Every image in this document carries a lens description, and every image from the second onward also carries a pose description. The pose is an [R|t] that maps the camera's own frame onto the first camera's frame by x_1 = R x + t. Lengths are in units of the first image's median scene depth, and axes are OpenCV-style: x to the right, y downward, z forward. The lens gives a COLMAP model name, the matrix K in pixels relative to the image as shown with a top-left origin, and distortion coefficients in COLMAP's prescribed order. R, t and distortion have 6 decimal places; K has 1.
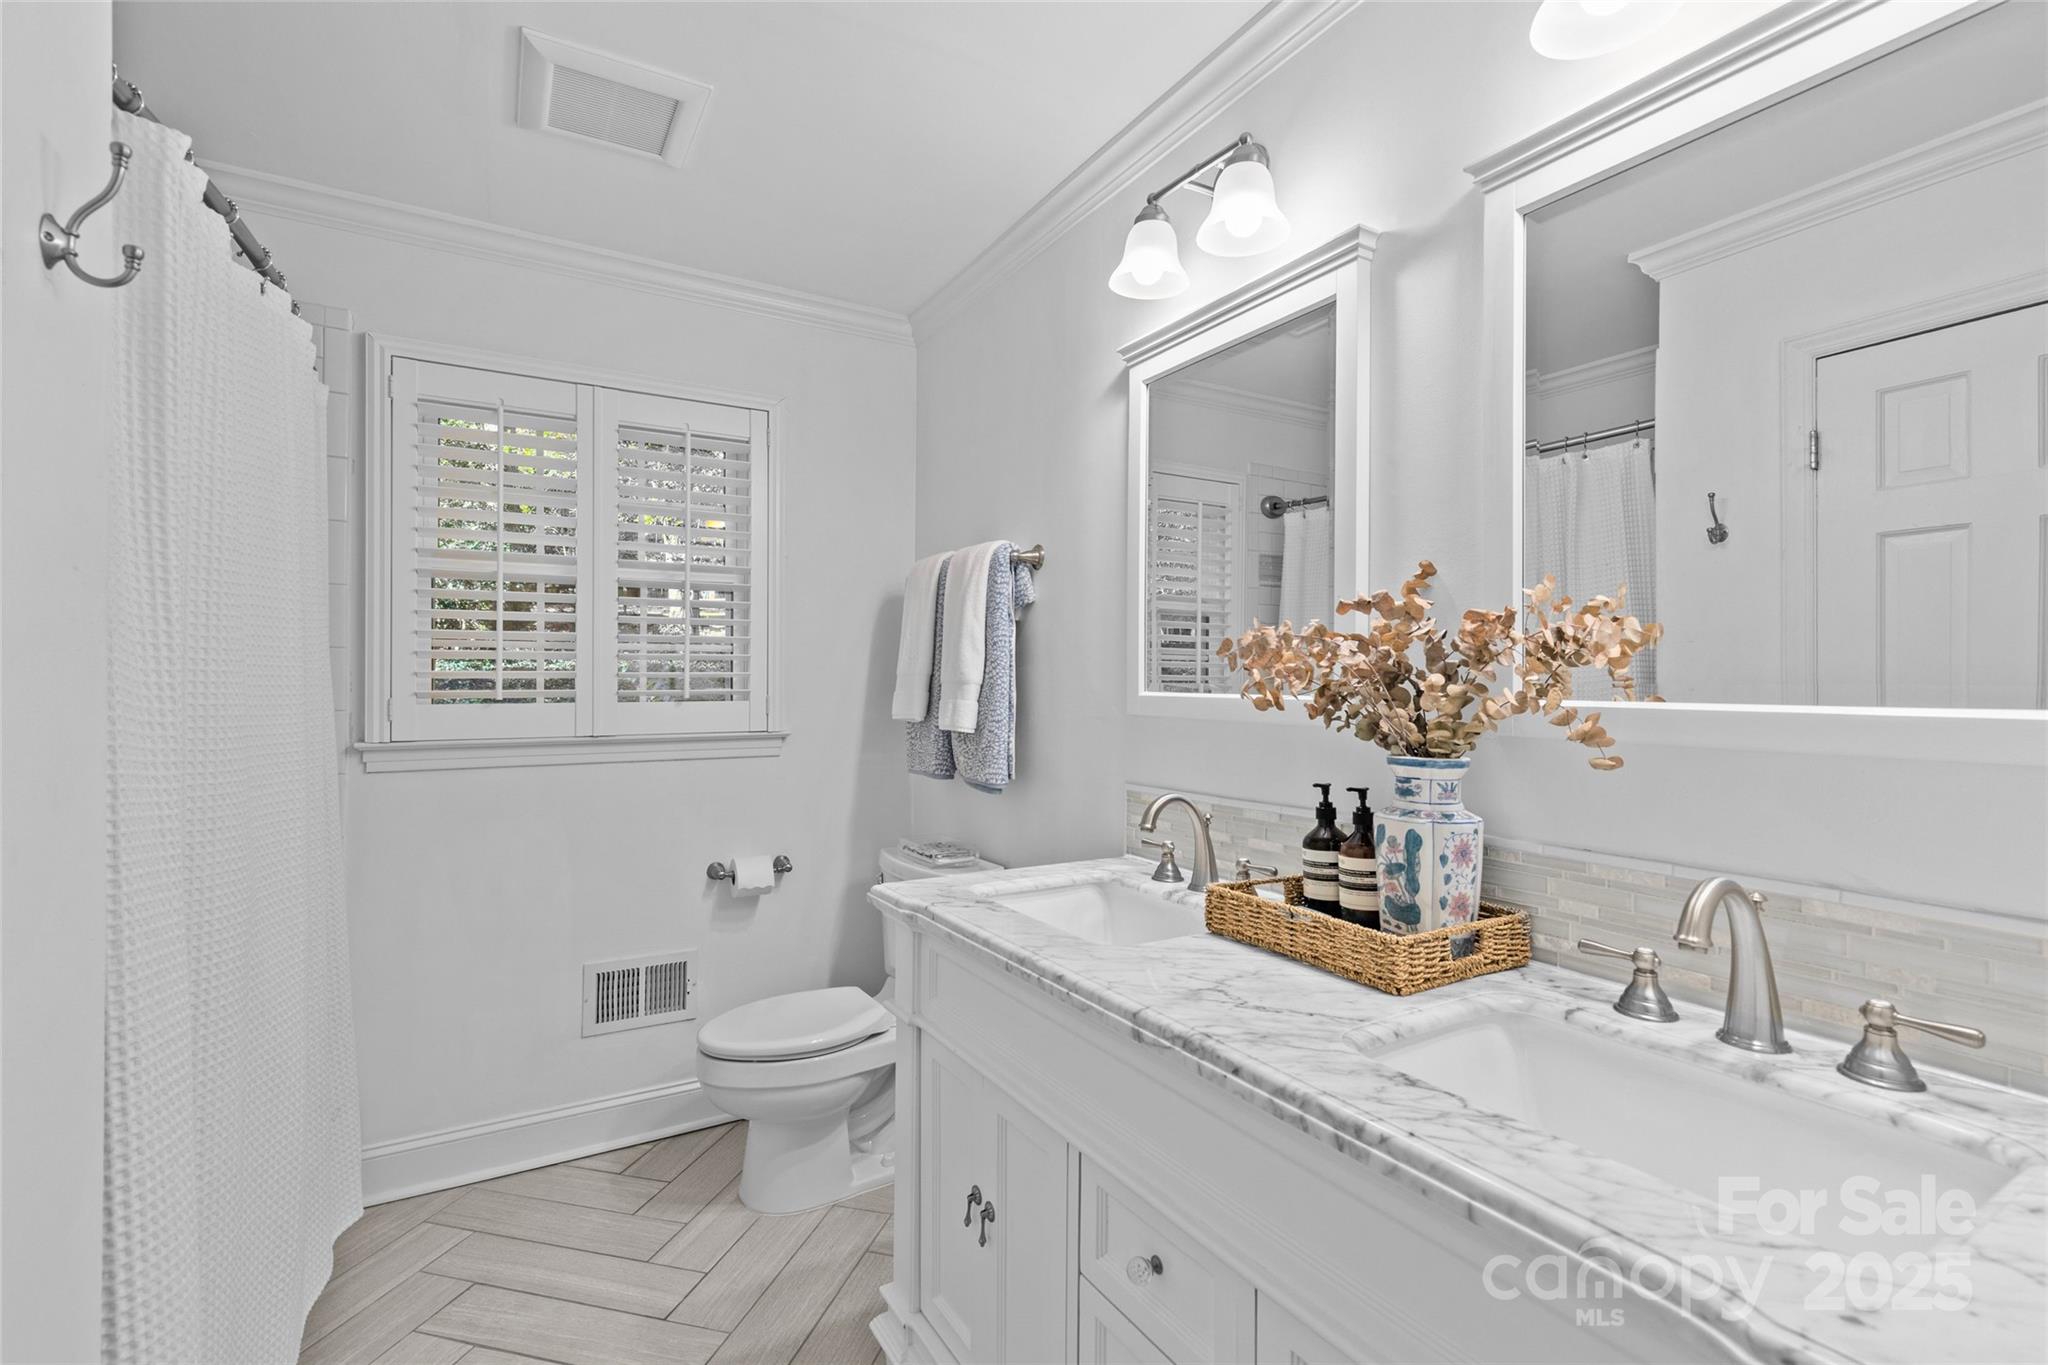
lens RADIAL K [[914.4, 0, 1016.4], [0, 914.4, 685.3], [0, 0, 1]] dist [0.002864, -0.001469]
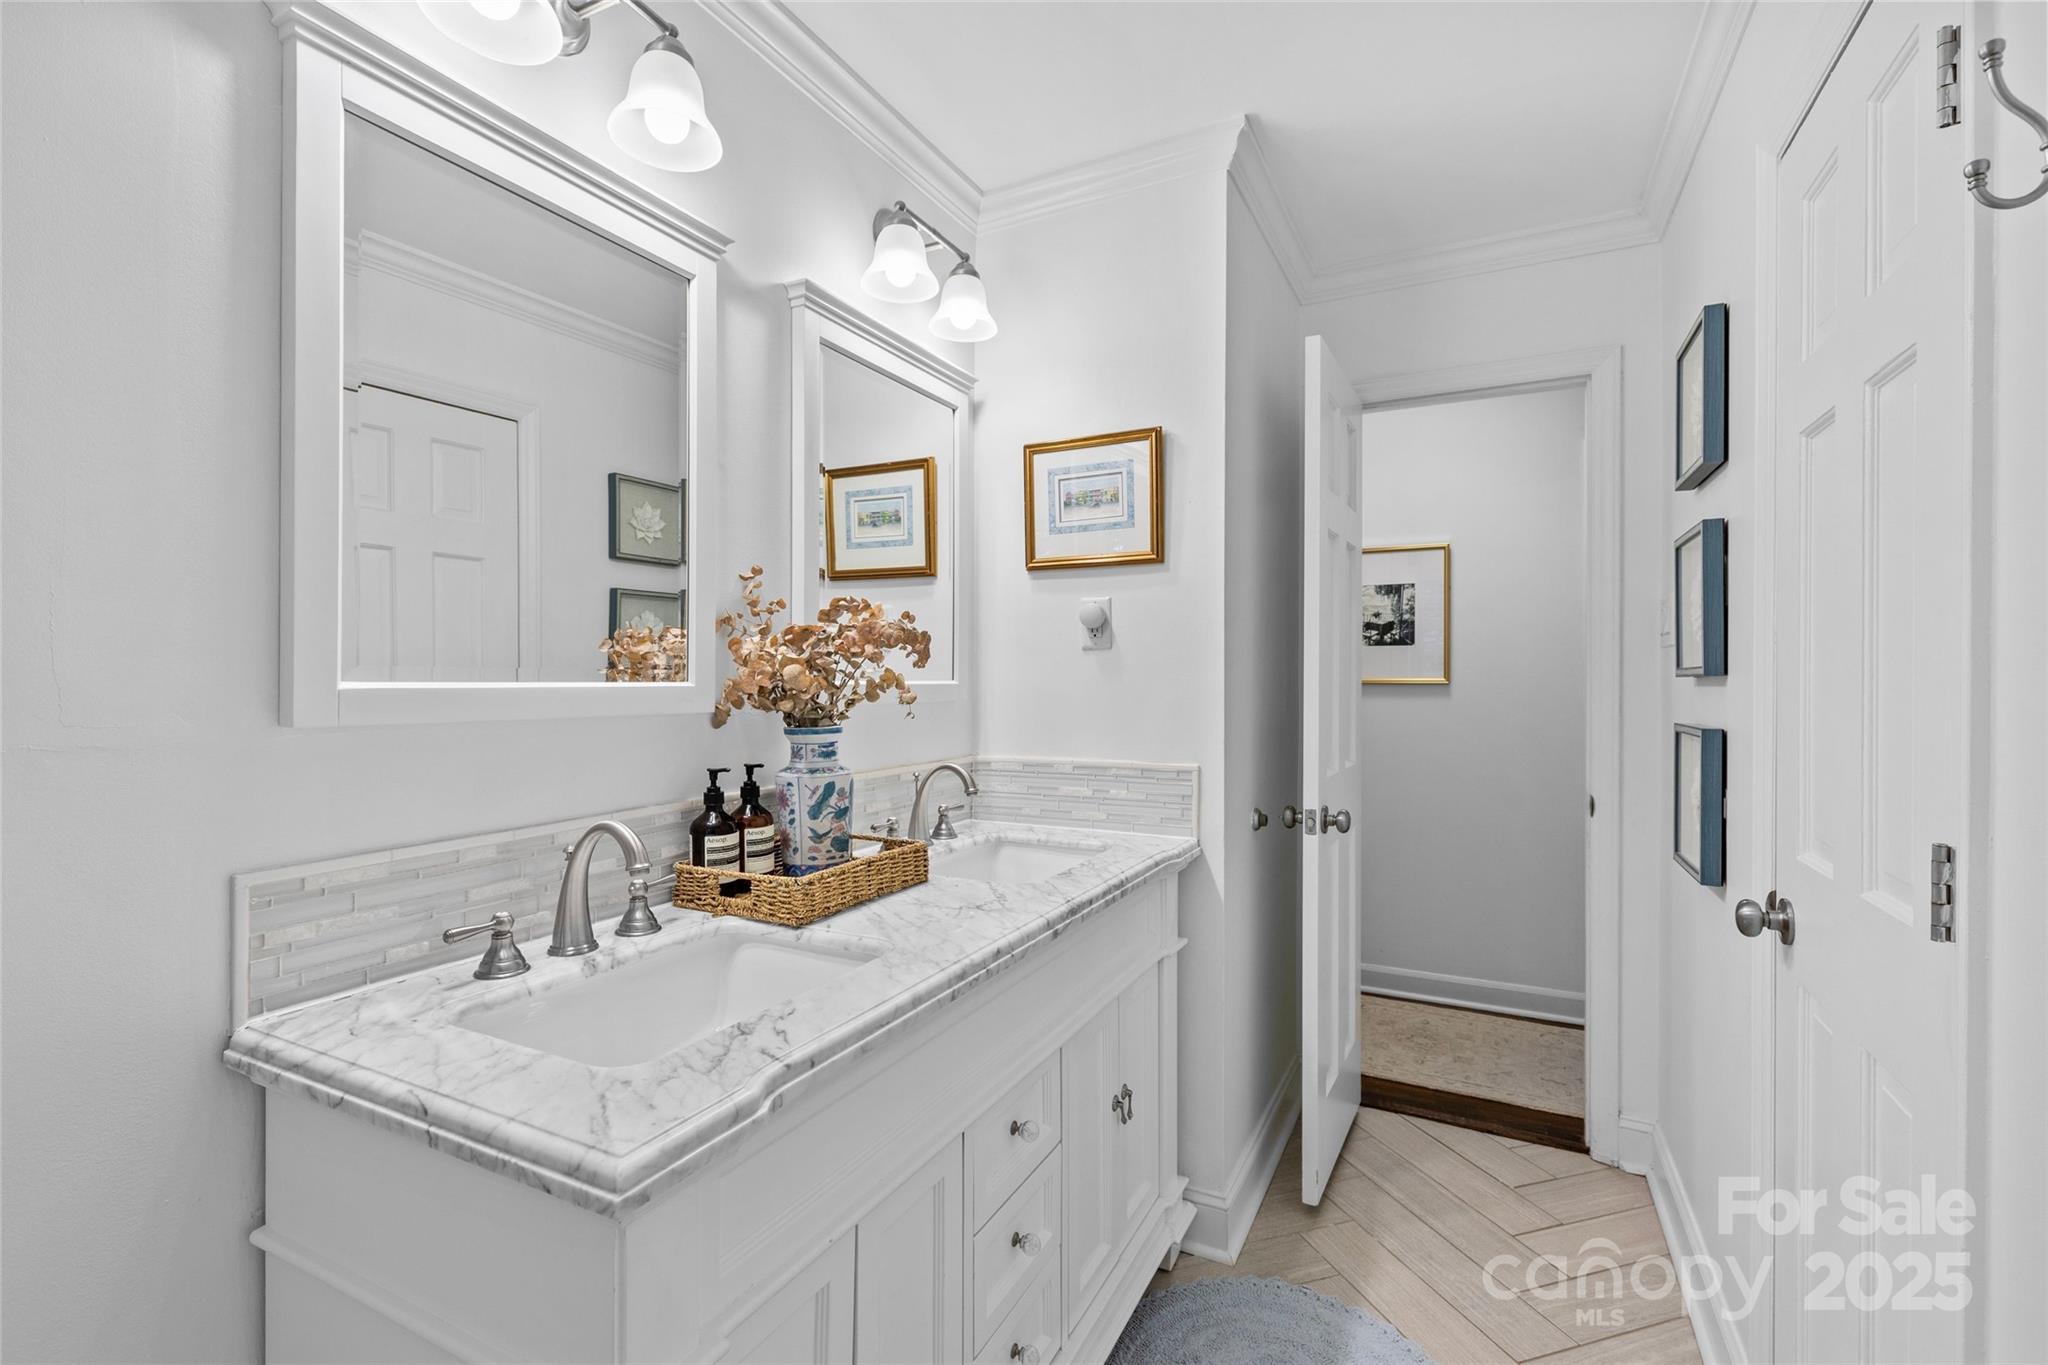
lens RADIAL K [[919.1, 0, 1024.0], [0, 919.1, 672.6], [0, 0, 1]] dist [0.001227, -0.000211]
pose [[-0.539066, 0.008429, 0.842221, -0.730937], [0.003772, 0.999964, -0.007593, 0.012885], [-0.842255, -0.000916, -0.539079, 1.337020]]
